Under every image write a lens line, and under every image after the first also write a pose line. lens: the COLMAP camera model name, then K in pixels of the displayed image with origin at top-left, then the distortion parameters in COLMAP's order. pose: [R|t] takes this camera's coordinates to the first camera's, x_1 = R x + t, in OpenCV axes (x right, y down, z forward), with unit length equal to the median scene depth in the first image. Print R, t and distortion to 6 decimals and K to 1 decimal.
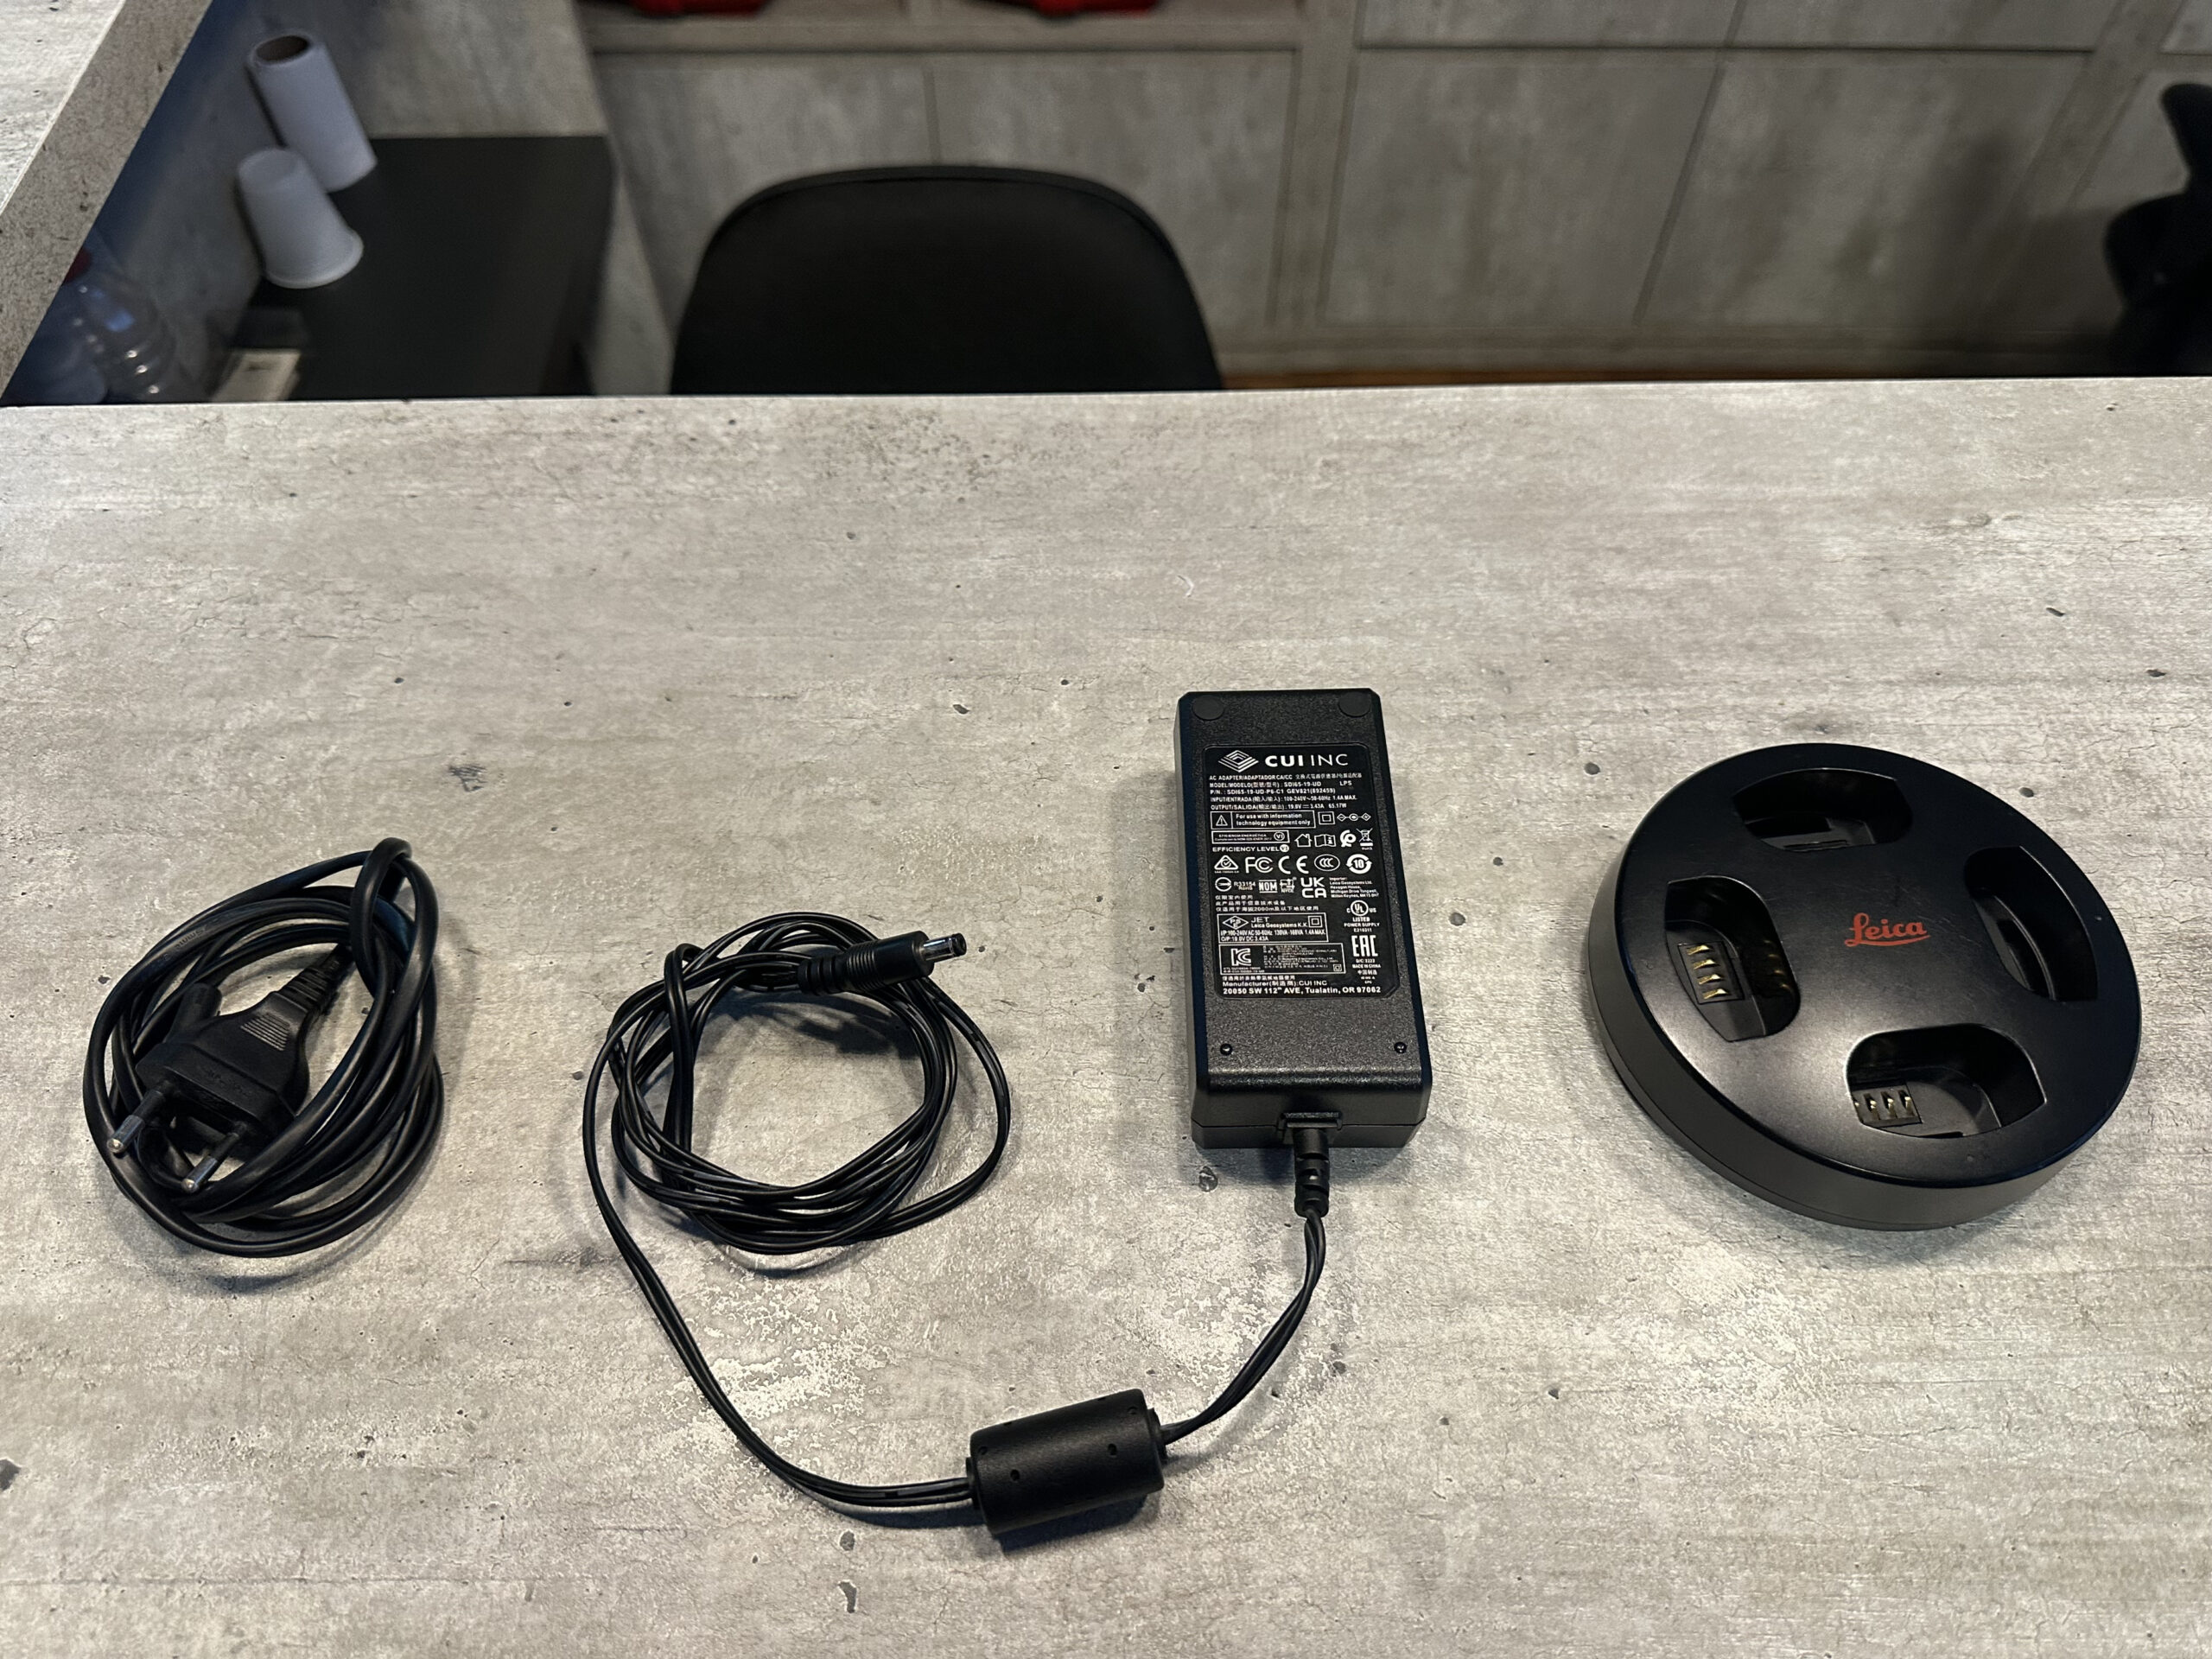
lens RADIAL K [[1612.8, 0, 1087.6], [0, 1612.8, 842.2], [0, 0, 1]] dist [0.007339, -0.030250]
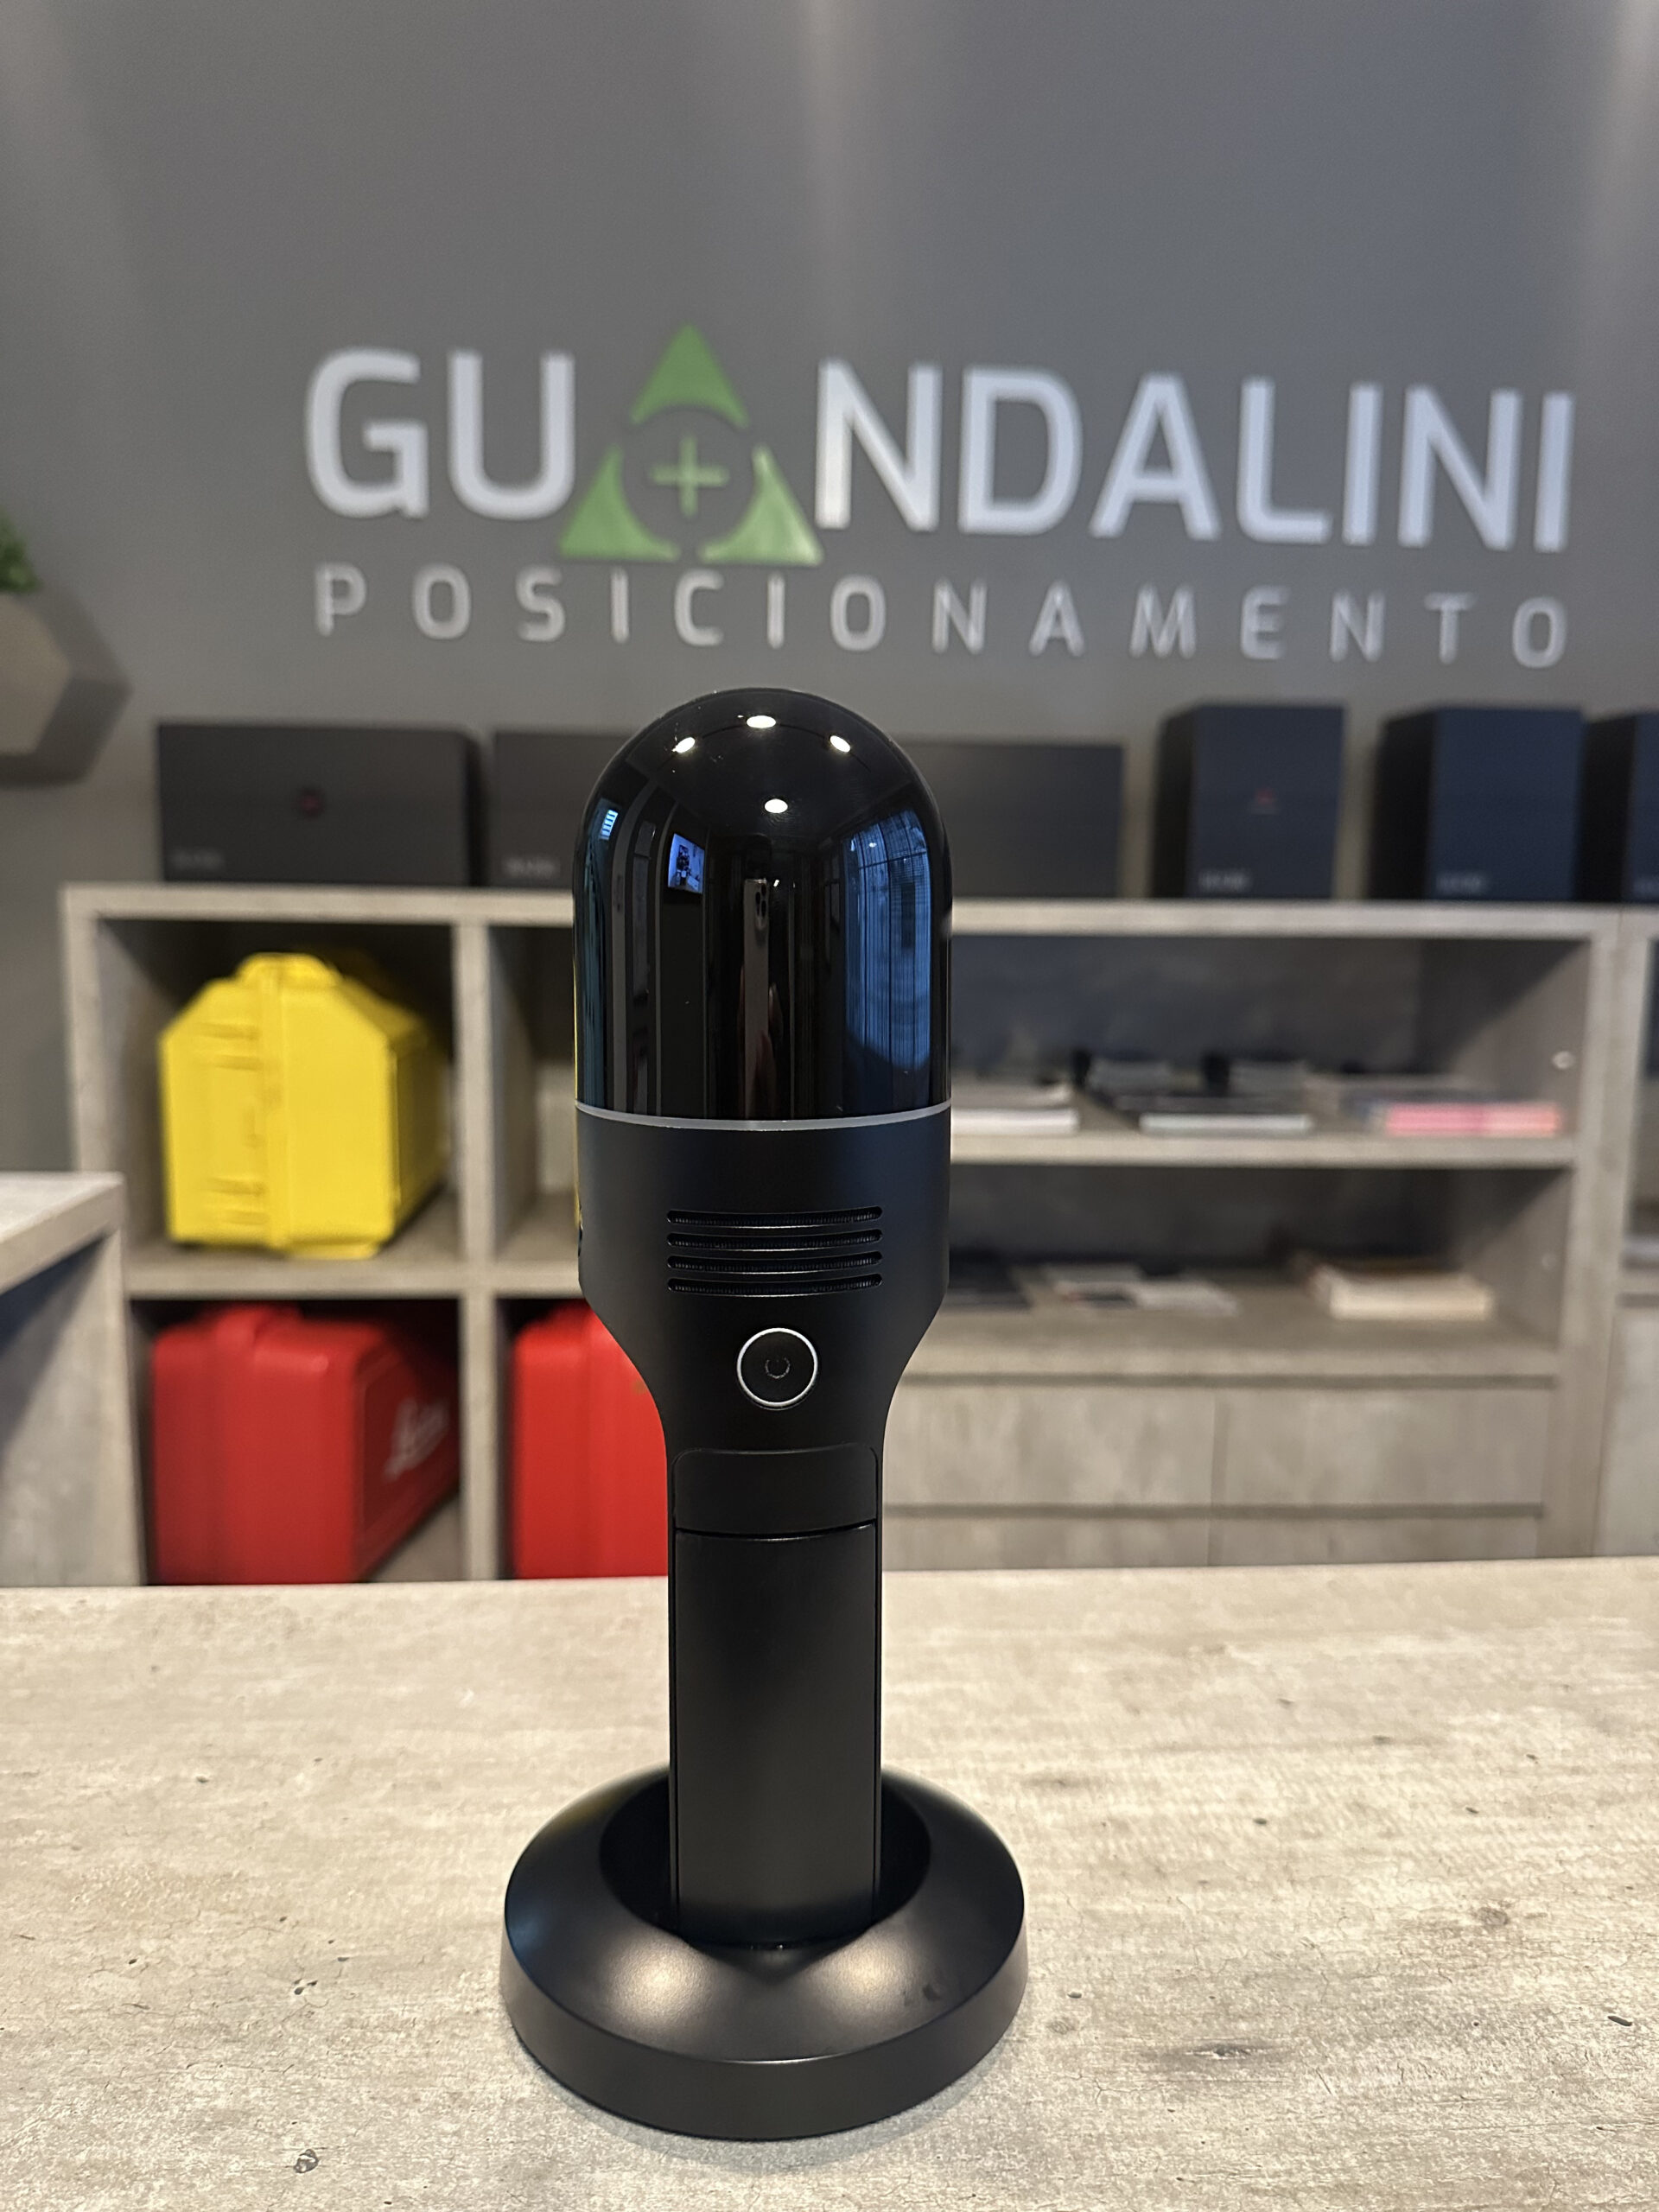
lens RADIAL K [[1629.7, 0, 832.7], [0, 1629.7, 1115.2], [0, 0, 1]] dist [-0.028669, 0.003322]
pose [[0.998051, 0.011604, 0.061321, 0.267242], [0.038647, 0.656592, -0.753255, 0.453523], [-0.049004, 0.754157, 0.654864, 0.026336]]
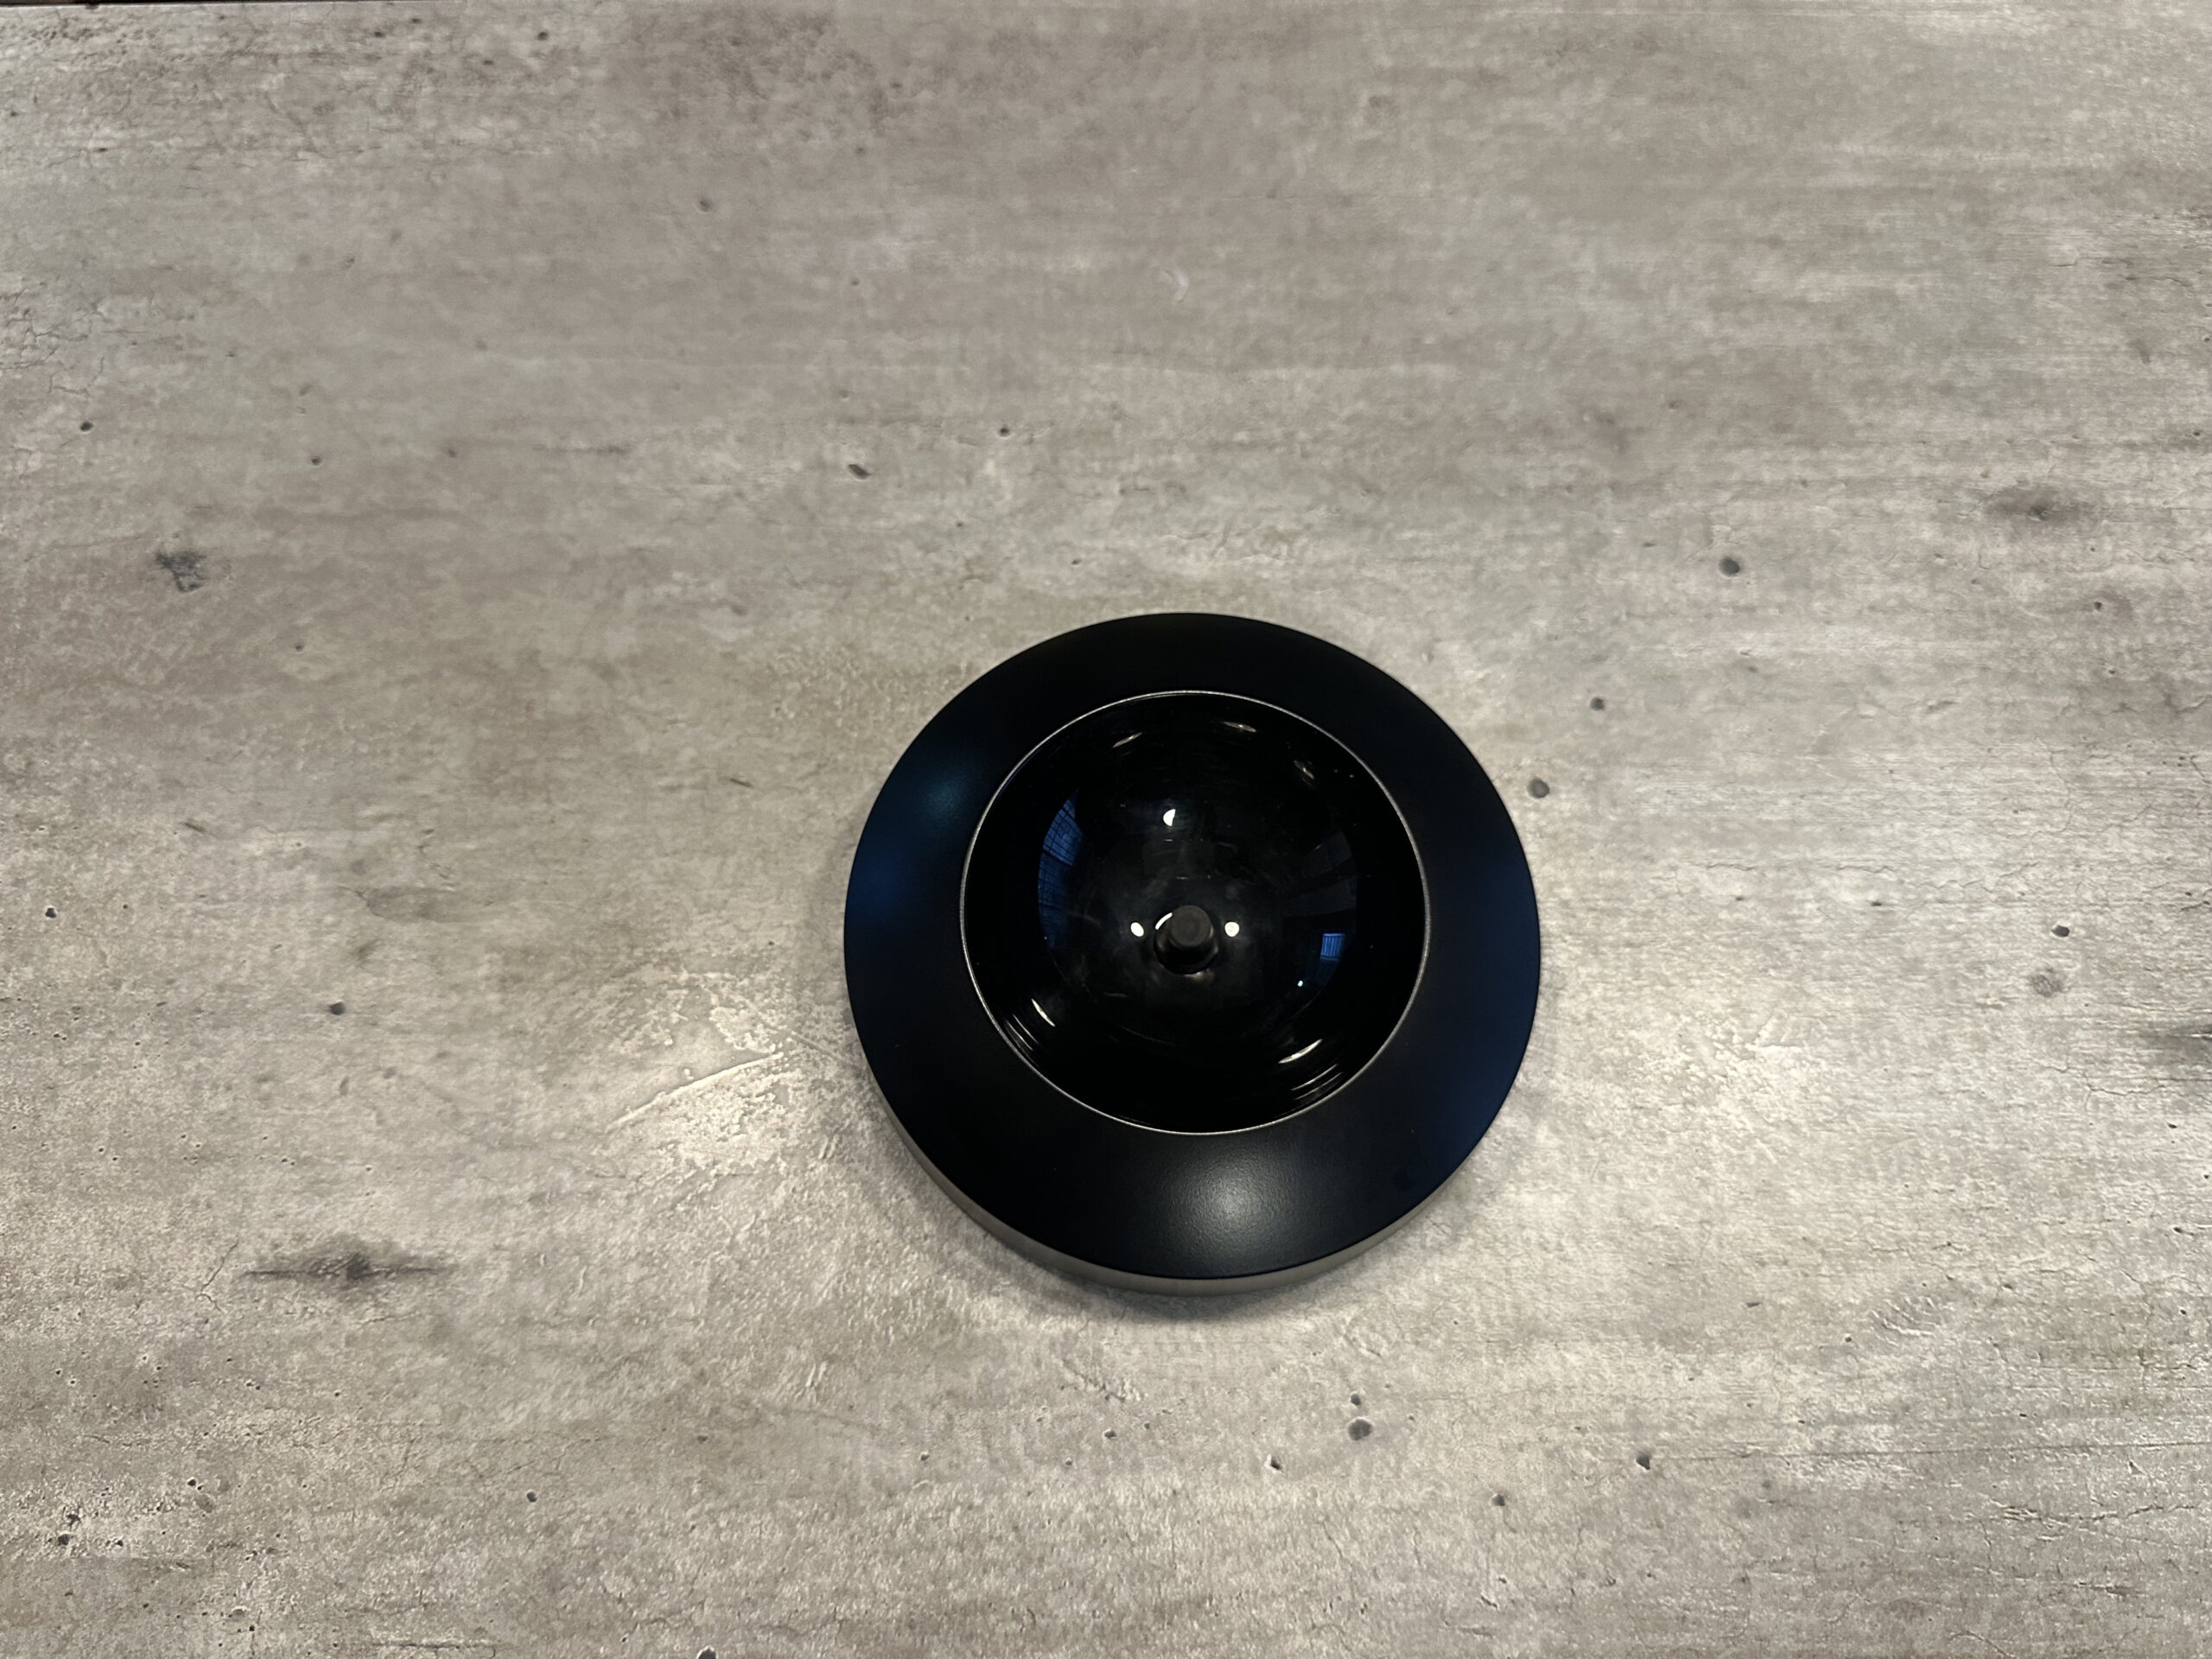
lens RADIAL K [[1635.9, 0, 1080.2], [0, 1635.9, 838.3], [0, 0, 1]] dist [-0.030567, 0.003775]
pose [[0.999935, 0.003472, 0.010831, 0.013793], [-0.005766, 0.975562, 0.219647, -0.092323], [-0.009803, -0.219695, 0.975519, 0.279903]]
